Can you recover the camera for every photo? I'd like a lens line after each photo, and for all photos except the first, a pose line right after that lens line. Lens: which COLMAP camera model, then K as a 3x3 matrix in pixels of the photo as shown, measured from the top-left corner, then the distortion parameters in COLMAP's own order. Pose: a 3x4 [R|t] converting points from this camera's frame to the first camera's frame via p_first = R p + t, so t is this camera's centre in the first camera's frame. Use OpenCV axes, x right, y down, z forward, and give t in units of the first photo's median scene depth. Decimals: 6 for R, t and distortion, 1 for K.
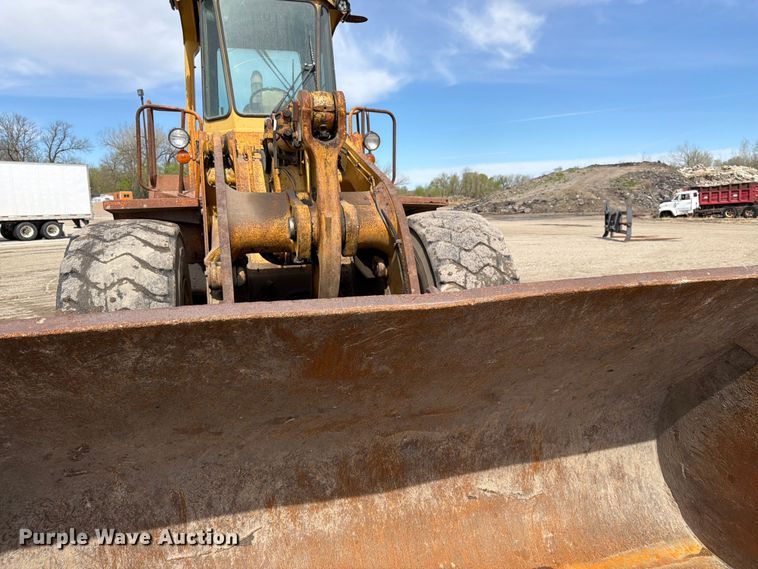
lens RADIAL K [[534.9, 0, 383.9], [0, 534.9, 287.3], [0, 0, 1]] dist [0.052643, -0.063658]
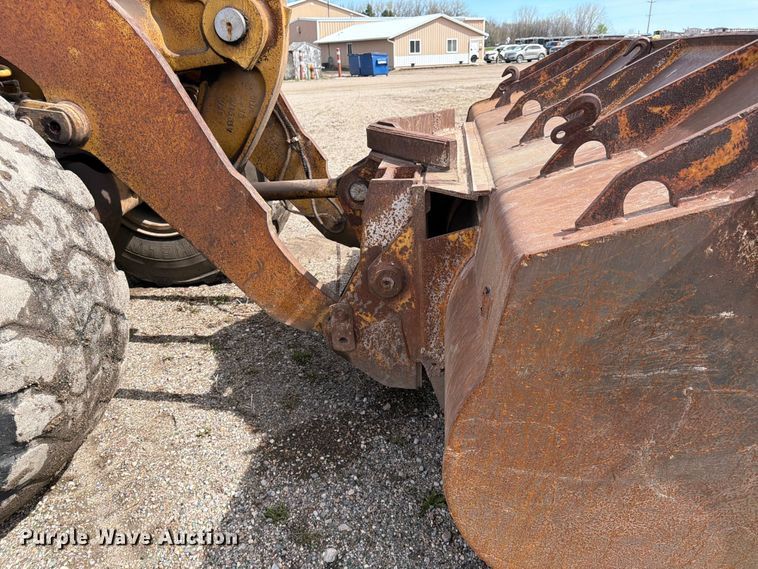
lens RADIAL K [[534.9, 0, 386.8], [0, 534.9, 284.7], [0, 0, 1]] dist [0.052643, -0.063658]
pose [[0.383937, -0.361083, 0.849830, -0.696467], [0.172673, 0.932208, 0.318075, 0.016546], [-0.907070, 0.024622, 0.420259, 0.424076]]
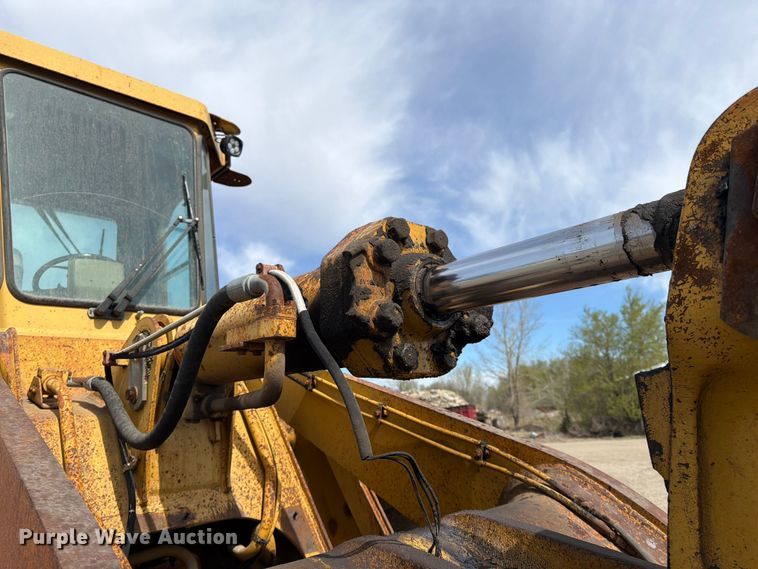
lens RADIAL K [[534.9, 0, 375.4], [0, 534.9, 278.9], [0, 0, 1]] dist [0.052643, -0.063658]
pose [[0.894647, 0.076622, 0.440154, -0.283822], [0.113986, 0.913434, -0.390698, -0.190335], [-0.431988, 0.399708, 0.808468, 0.739609]]
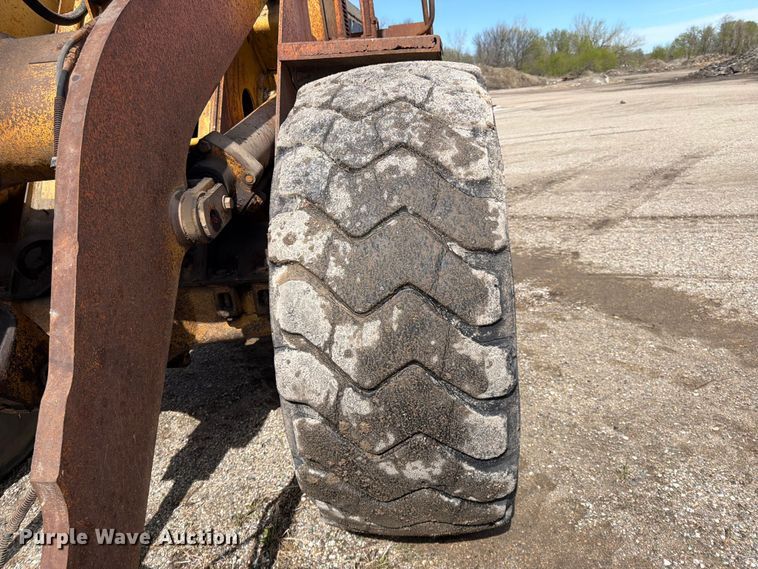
lens RADIAL K [[551.0, 0, 372.8], [0, 551.0, 279.9], [0, 0, 1]] dist [0.003232, -0.006929]
pose [[0.922143, 0.047306, -0.383947, 0.333911], [0.024538, 0.983344, 0.180092, -0.066577], [0.386071, -0.175491, 0.905622, 0.689206]]
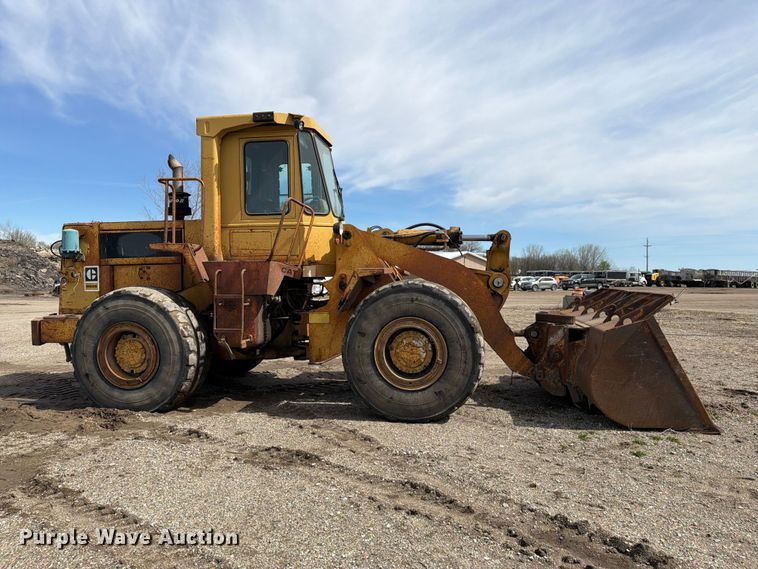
lens RADIAL K [[532.4, 0, 371.1], [0, 532.4, 285.9], [0, 0, 1]] dist [0.045710, -0.055636]
pose [[0.441777, 0.003740, 0.897117, -2.155864], [0.130882, 0.989023, -0.068575, -0.004031], [-0.887526, 0.147711, 0.436438, 0.382098]]
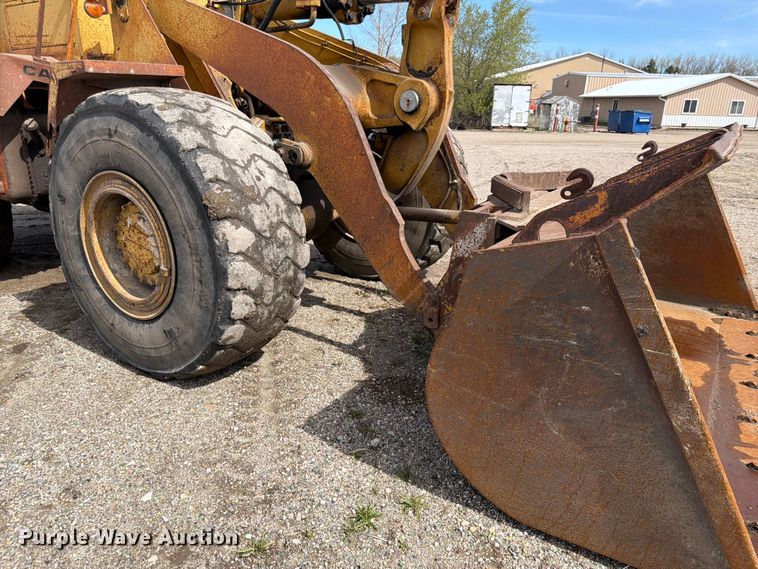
lens RADIAL K [[534.9, 0, 386.5], [0, 534.9, 287.2], [0, 0, 1]] dist [0.052643, -0.063658]
pose [[0.749620, -0.180823, 0.636688, -0.811035], [0.069462, 0.978138, 0.196014, 0.034294], [-0.658213, -0.102711, 0.745792, 0.143333]]
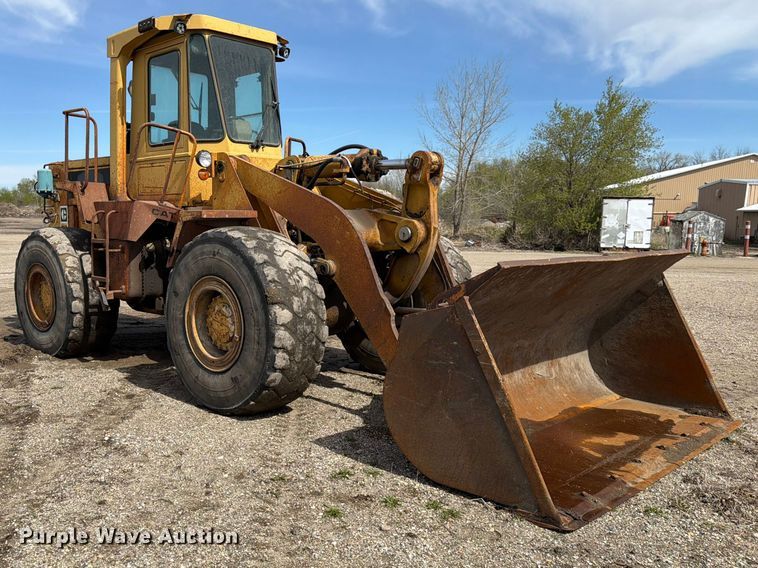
lens RADIAL K [[692.6, 0, 286.9], [0, 692.6, 296.7], [0, 0, 1]] dist [0.050787, 0.000000]
pose [[0.894831, -0.017683, 0.446054, -1.162409], [0.036472, 0.998771, -0.033571, 0.107895], [-0.444912, 0.046309, 0.894376, -0.552394]]
